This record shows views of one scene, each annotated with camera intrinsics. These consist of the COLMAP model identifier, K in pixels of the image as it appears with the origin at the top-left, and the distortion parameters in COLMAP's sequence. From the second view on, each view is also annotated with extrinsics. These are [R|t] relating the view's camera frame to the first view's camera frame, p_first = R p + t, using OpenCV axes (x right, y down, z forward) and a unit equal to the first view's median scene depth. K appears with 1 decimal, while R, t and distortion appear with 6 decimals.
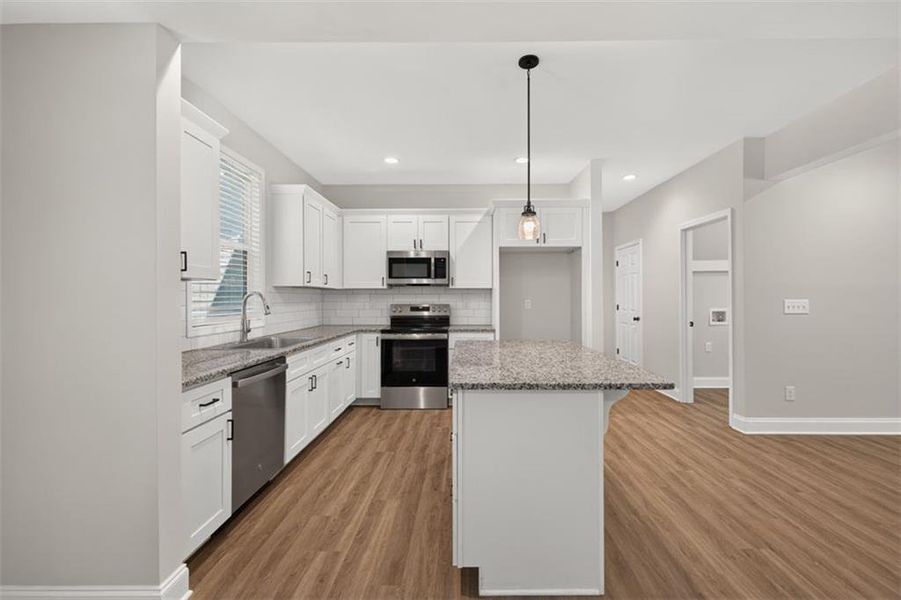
lens RADIAL K [[382.7, 0, 463.6], [0, 382.7, 292.8], [0, 0, 1]] dist [0.011592, -0.000185]
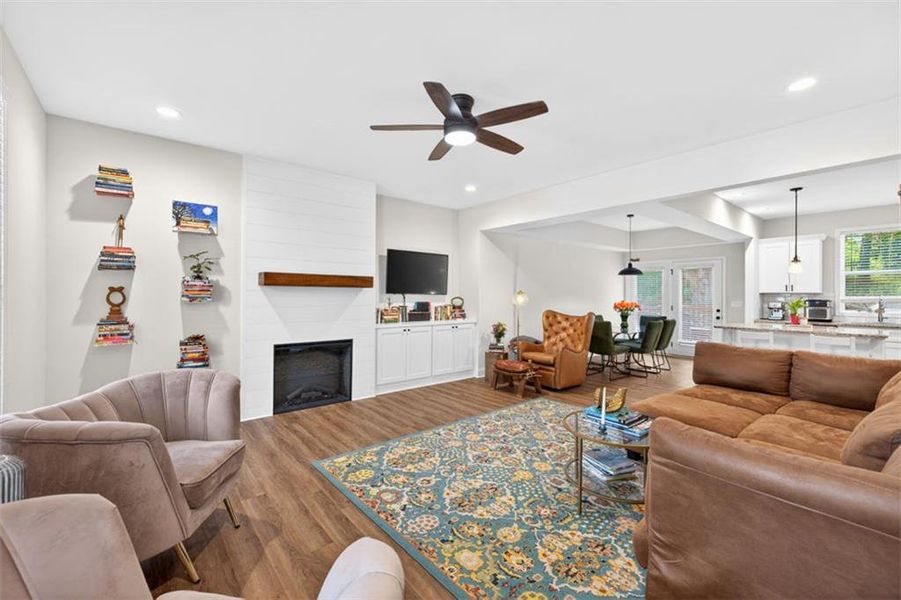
lens RADIAL K [[380.0, 0, 452.3], [0, 380.0, 293.5], [0, 0, 1]] dist [0.008222, -0.000212]
pose [[-0.766217, -0.001894, -0.642579, 1.662103], [0.004595, 0.999954, -0.008425, -0.011926], [0.642565, -0.009408, -0.766173, 0.782460]]
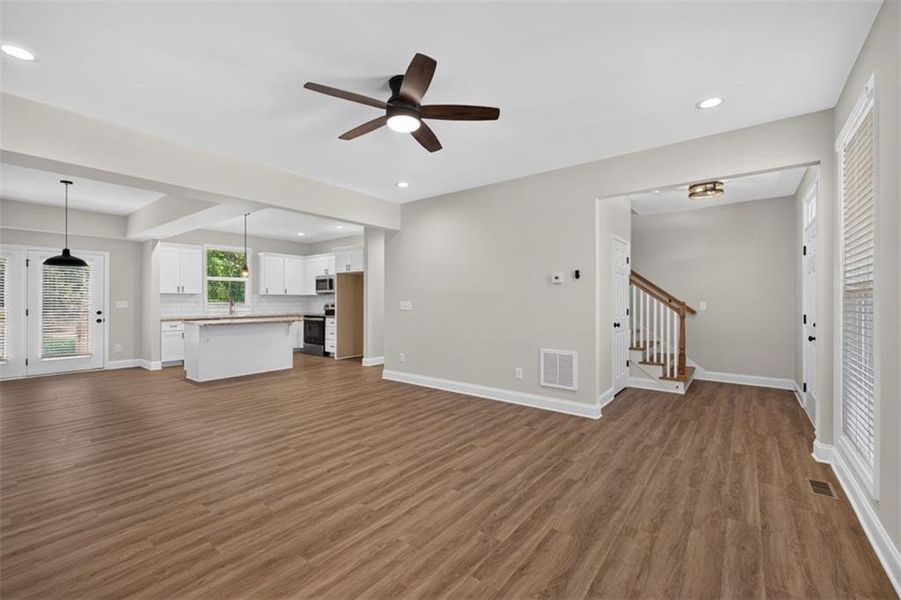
lens RADIAL K [[379.0, 0, 448.0], [0, 379.0, 297.6], [0, 0, 1]] dist [0.007792, -0.000347]
pose [[0.790567, 0.000544, -0.612375, 1.662920], [0.002504, 0.999988, 0.004121, -0.005966], [0.612370, -0.004791, 0.790556, -0.146243]]
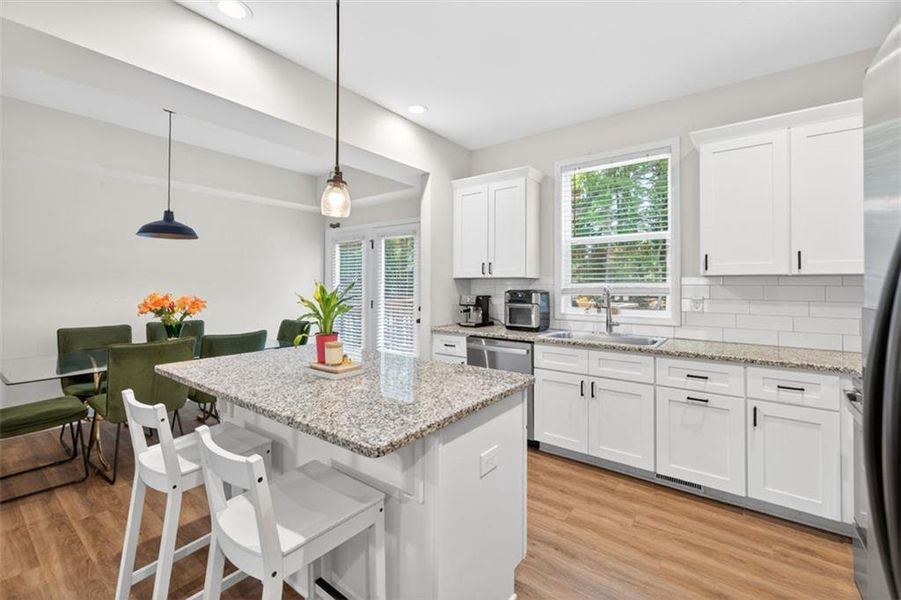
lens RADIAL K [[385.0, 0, 447.3], [0, 385.0, 280.3], [0, 0, 1]] dist [0.019051, -0.000048]
pose [[-0.604023, -0.009853, -0.796906, 0.360604], [0.006968, 0.999820, -0.017643, -0.000008], [0.796936, -0.016209, -0.603846, 0.911567]]
